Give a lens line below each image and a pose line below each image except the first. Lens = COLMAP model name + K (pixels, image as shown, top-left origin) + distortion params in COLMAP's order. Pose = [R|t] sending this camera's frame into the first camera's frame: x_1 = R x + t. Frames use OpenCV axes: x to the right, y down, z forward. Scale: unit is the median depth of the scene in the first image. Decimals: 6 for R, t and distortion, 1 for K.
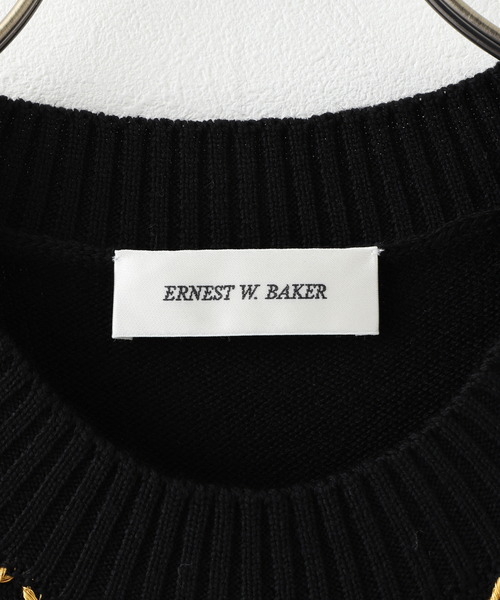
lens RADIAL K [[1513.0, 0, 250.0], [0, 1513.0, 300.0], [0, 0, 1]] dist [0.085710, 0.279077]
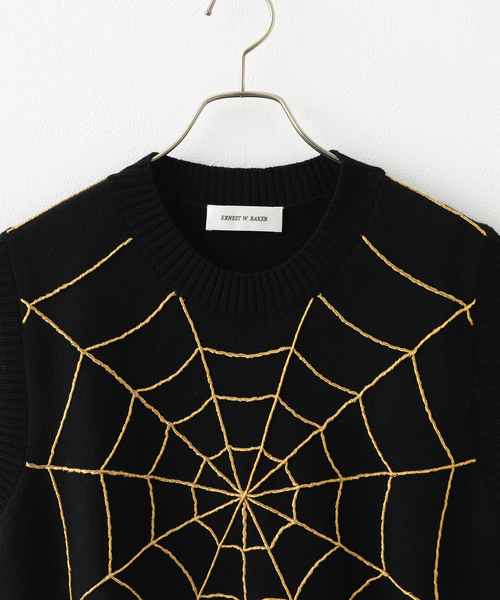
lens RADIAL K [[1513.0, 0, 250.0], [0, 1513.0, 300.0], [0, 0, 1]] dist [0.085710, 0.279077]
pose [[0.998916, 0.040082, -0.023688, 0.101296], [-0.038943, 0.998148, 0.046734, 0.019360], [0.025518, -0.045760, 0.998626, -2.517669]]
